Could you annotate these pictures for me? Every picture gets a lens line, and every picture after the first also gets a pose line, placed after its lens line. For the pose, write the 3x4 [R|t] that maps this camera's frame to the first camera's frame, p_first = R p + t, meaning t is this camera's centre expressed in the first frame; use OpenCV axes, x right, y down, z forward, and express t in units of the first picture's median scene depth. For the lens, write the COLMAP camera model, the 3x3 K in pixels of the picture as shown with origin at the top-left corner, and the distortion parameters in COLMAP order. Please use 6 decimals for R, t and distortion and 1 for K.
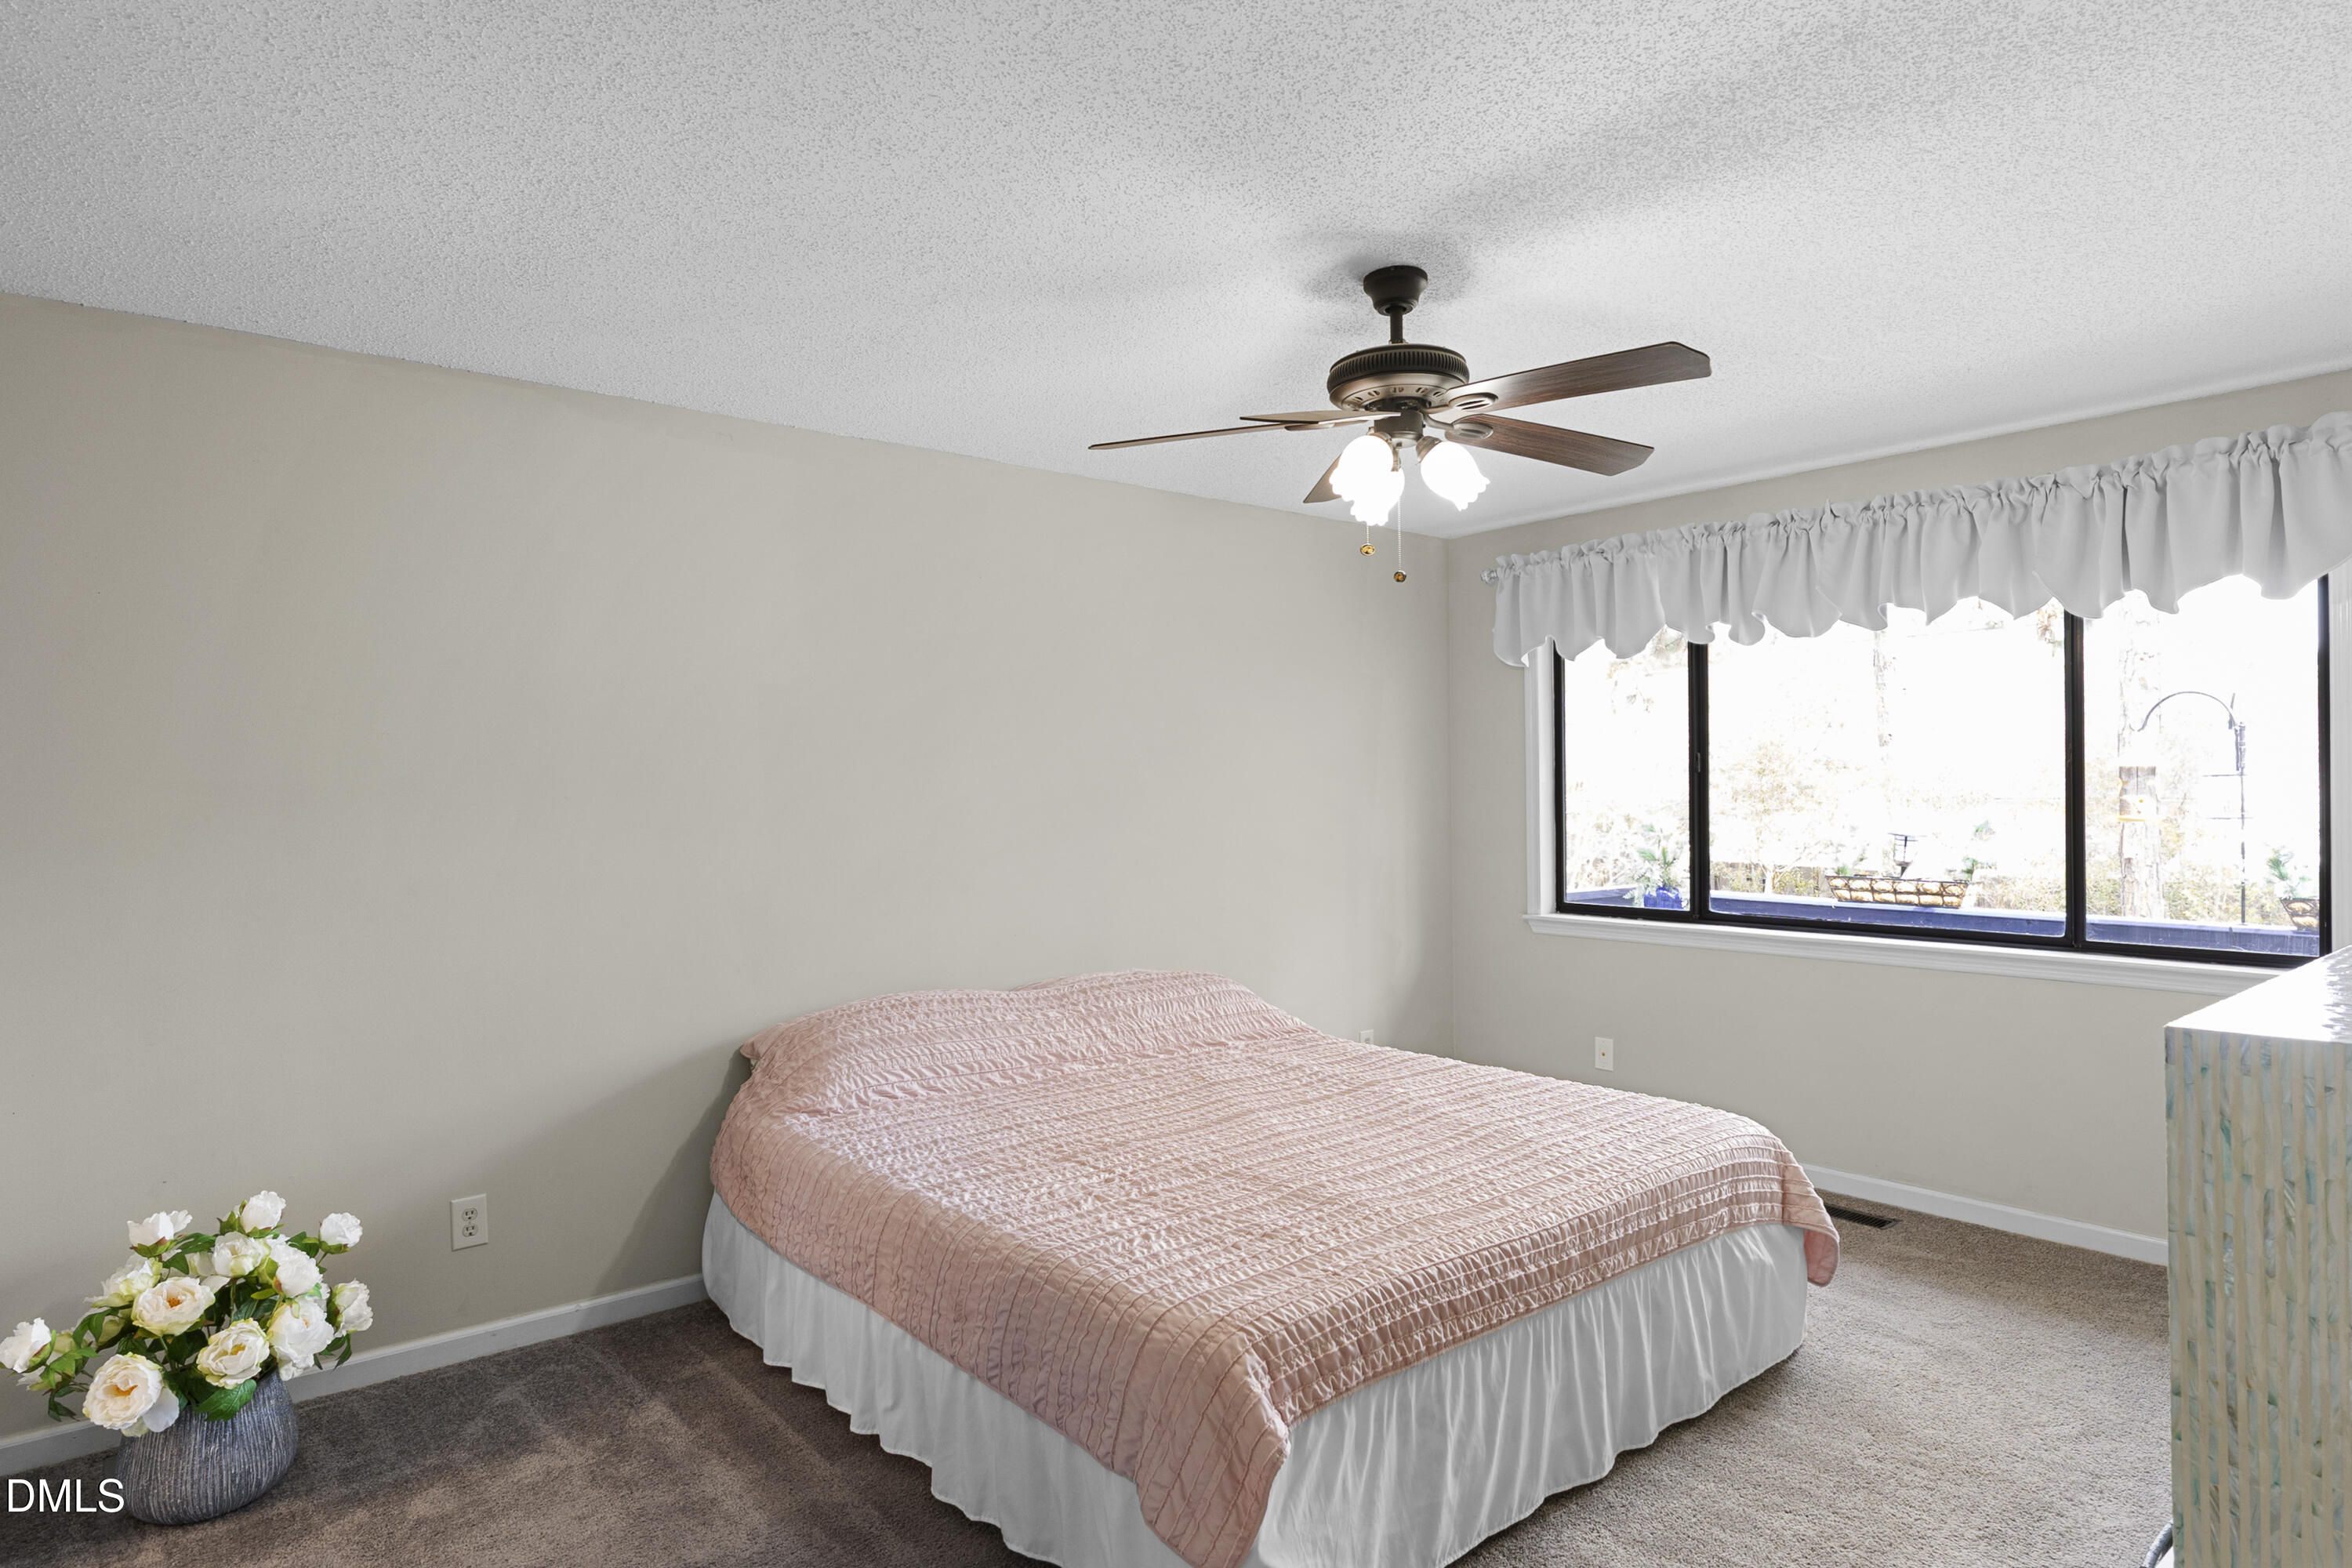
lens RADIAL K [[1327.3, 0, 1180.0], [0, 1327.3, 789.0], [0, 0, 1]] dist [-0.006411, 0.000131]
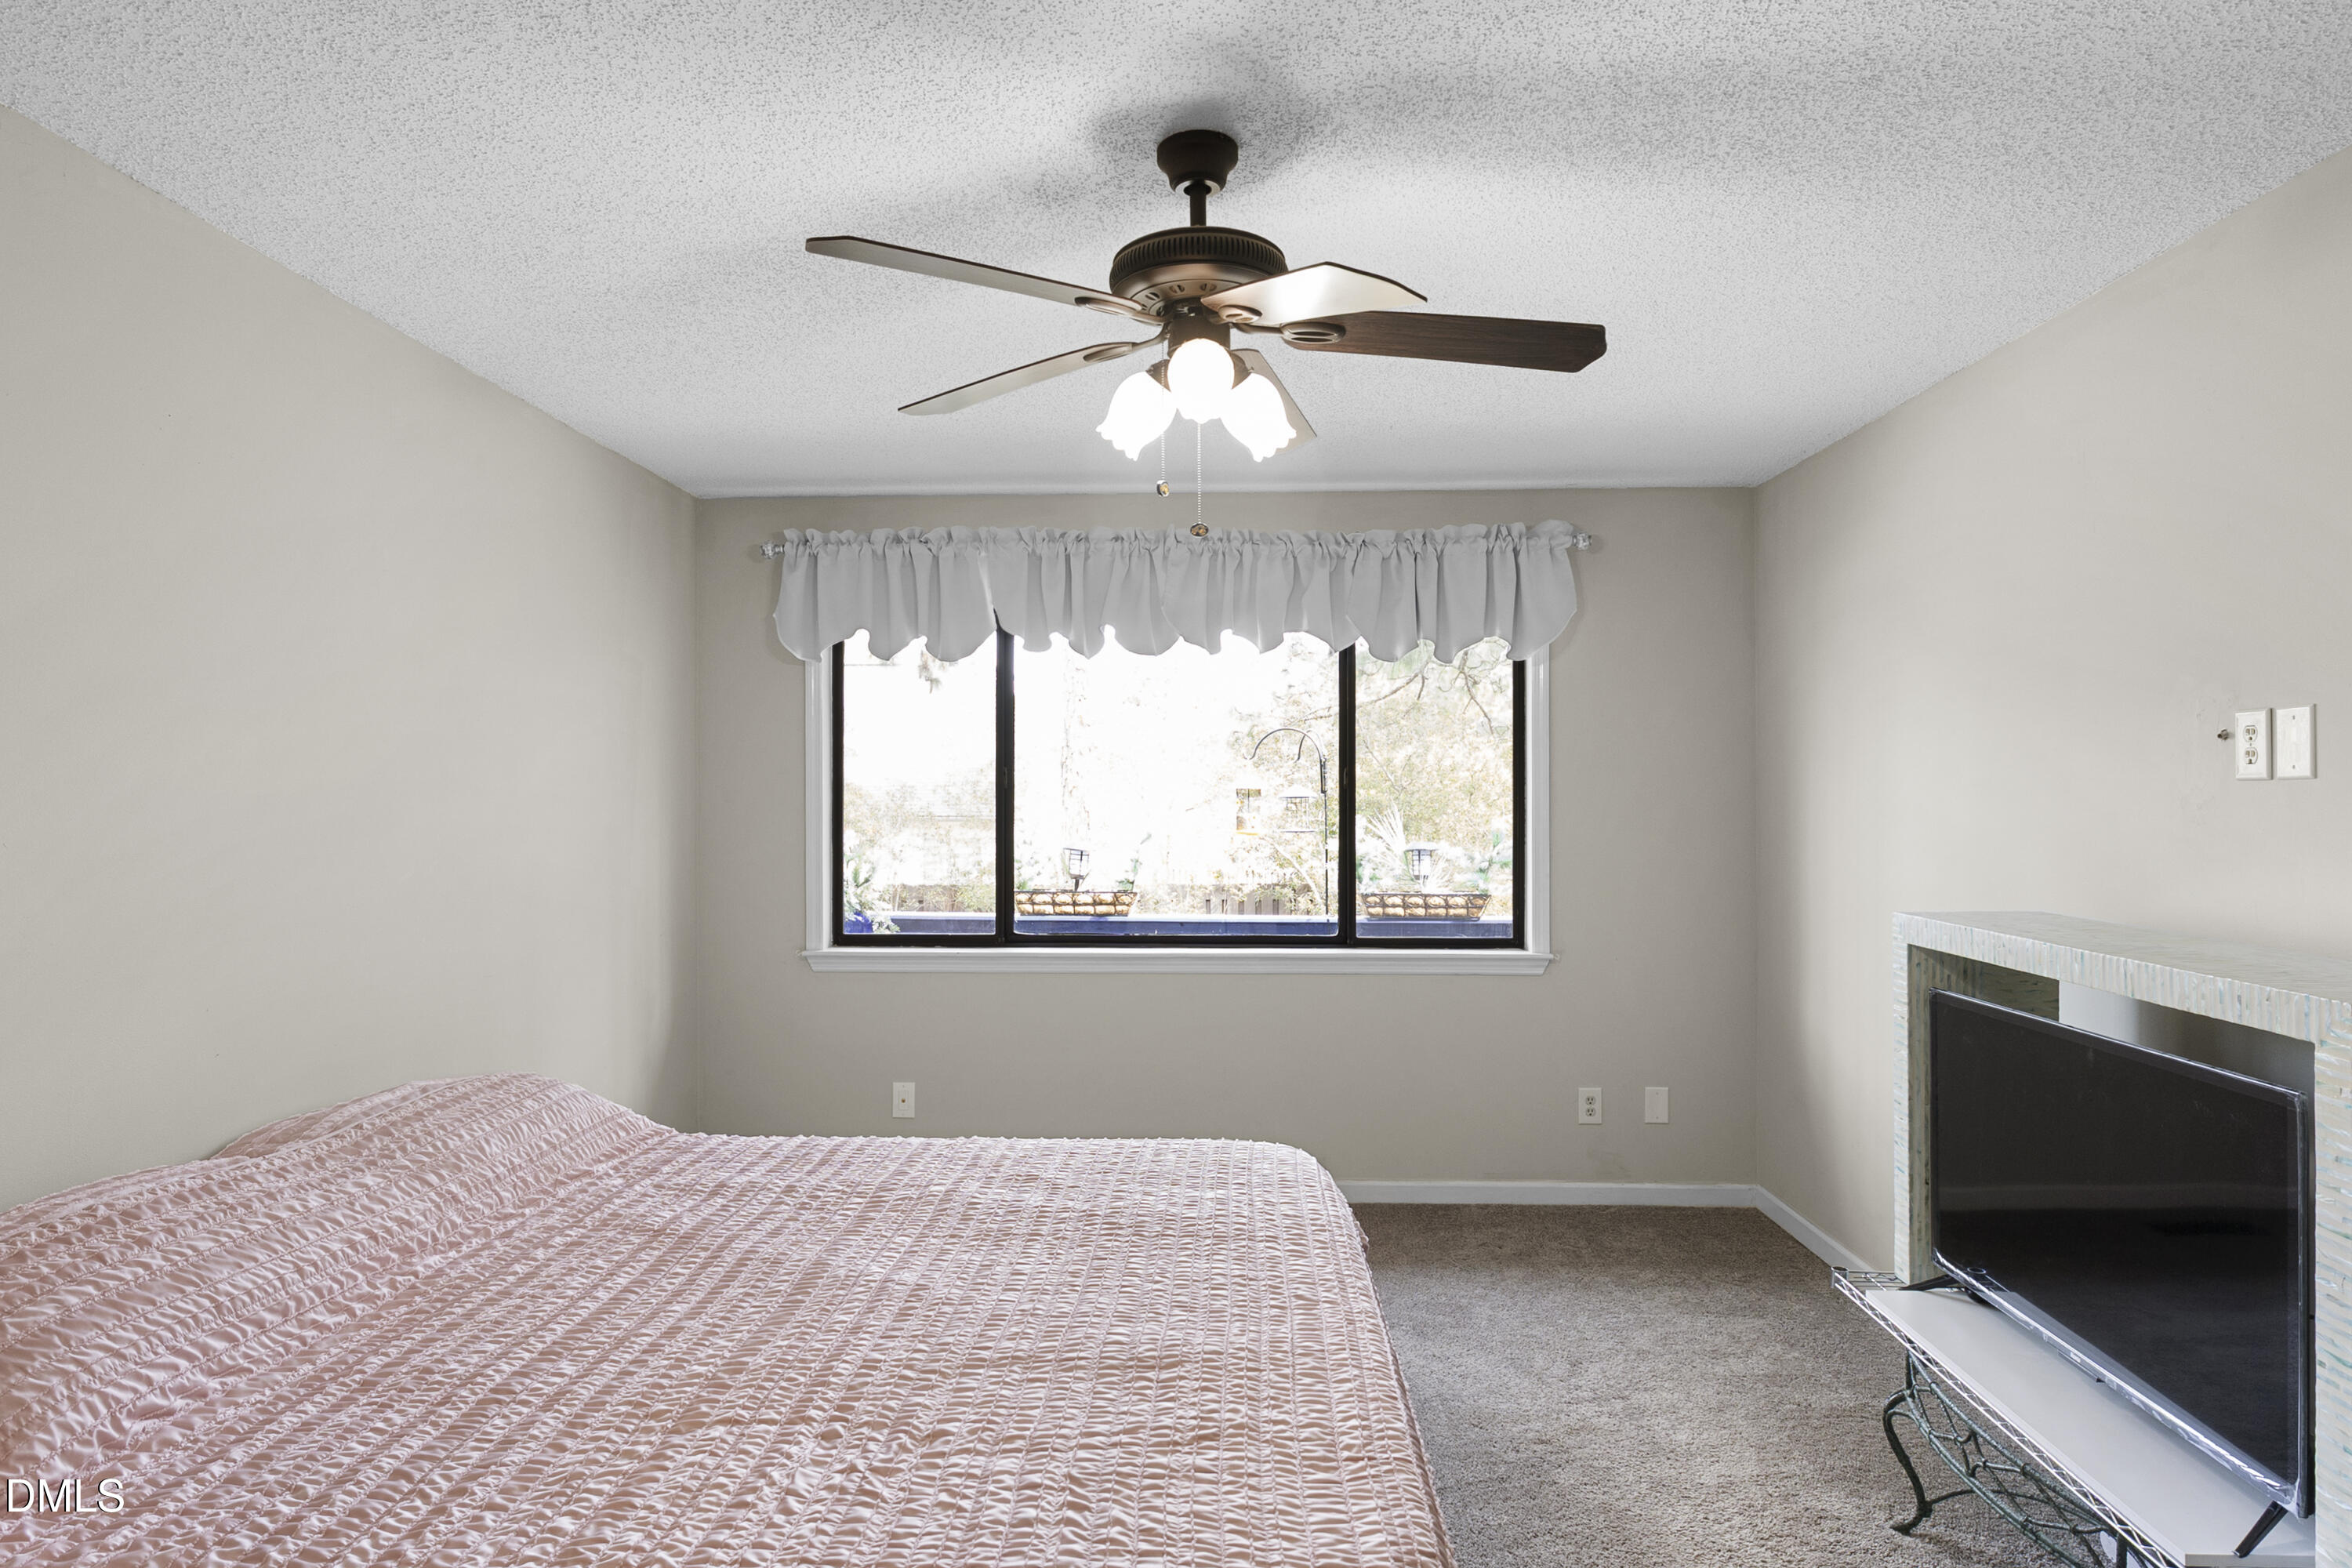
lens RADIAL K [[1327.3, 0, 1180.0], [0, 1327.3, 789.0], [0, 0, 1]] dist [-0.006411, 0.000131]
pose [[0.669223, 0.015683, 0.742896, -0.256767], [-0.005587, 0.999855, -0.016074, 0.003214], [-0.743041, 0.006607, 0.669214, 0.296636]]
